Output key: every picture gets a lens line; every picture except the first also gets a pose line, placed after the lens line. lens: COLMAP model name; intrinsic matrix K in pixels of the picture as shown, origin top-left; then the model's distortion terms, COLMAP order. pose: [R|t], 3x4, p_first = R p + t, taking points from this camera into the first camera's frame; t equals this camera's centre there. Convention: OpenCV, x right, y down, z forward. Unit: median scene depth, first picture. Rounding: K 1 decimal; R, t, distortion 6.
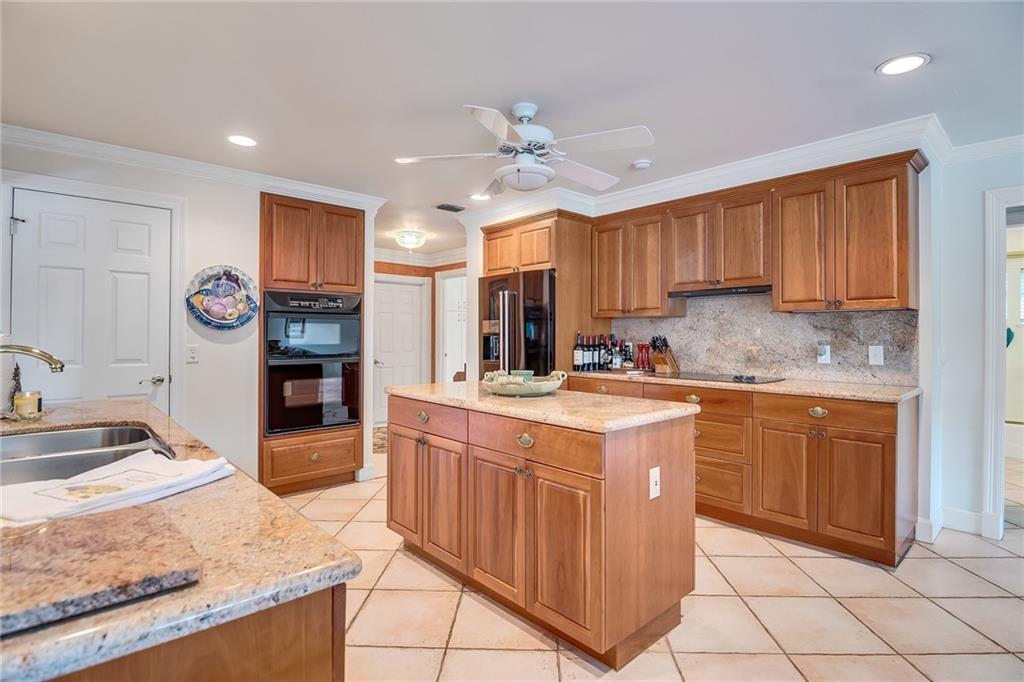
lens RADIAL K [[500.9, 0, 517.6], [0, 500.9, 337.3], [0, 0, 1]] dist [0.000496, 0.000947]
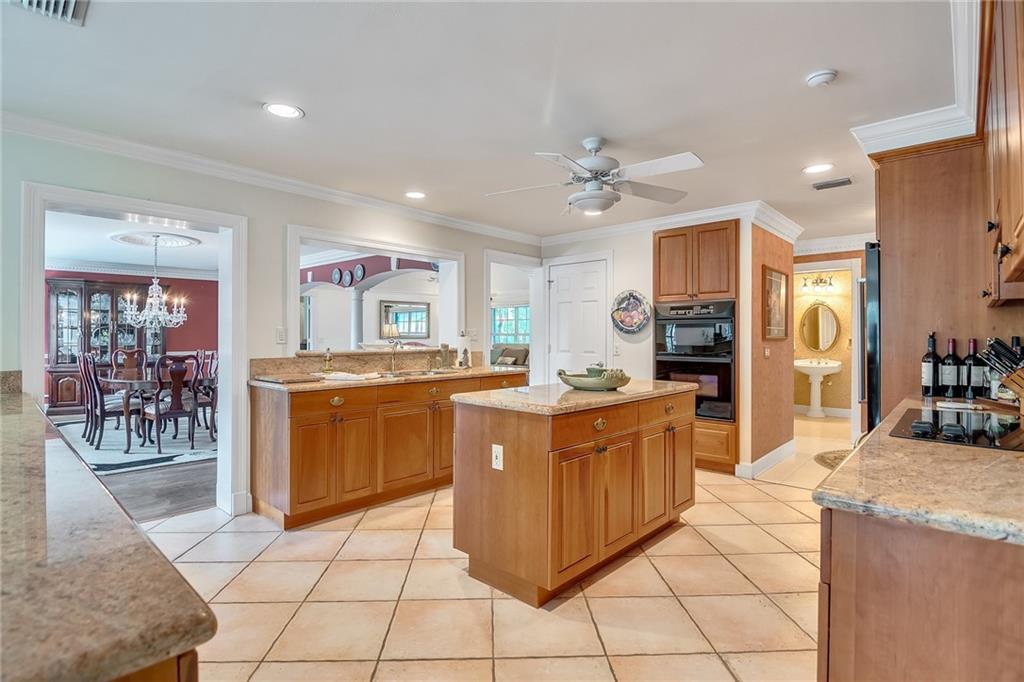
lens RADIAL K [[500.9, 0, 506.9], [0, 500.9, 333.2], [0, 0, 1]] dist [0.000496, 0.000947]
pose [[0.087078, -0.008012, -0.996169, 0.822067], [-0.007508, 0.999934, -0.008699, -0.001262], [0.996173, 0.008236, 0.087012, 0.500456]]
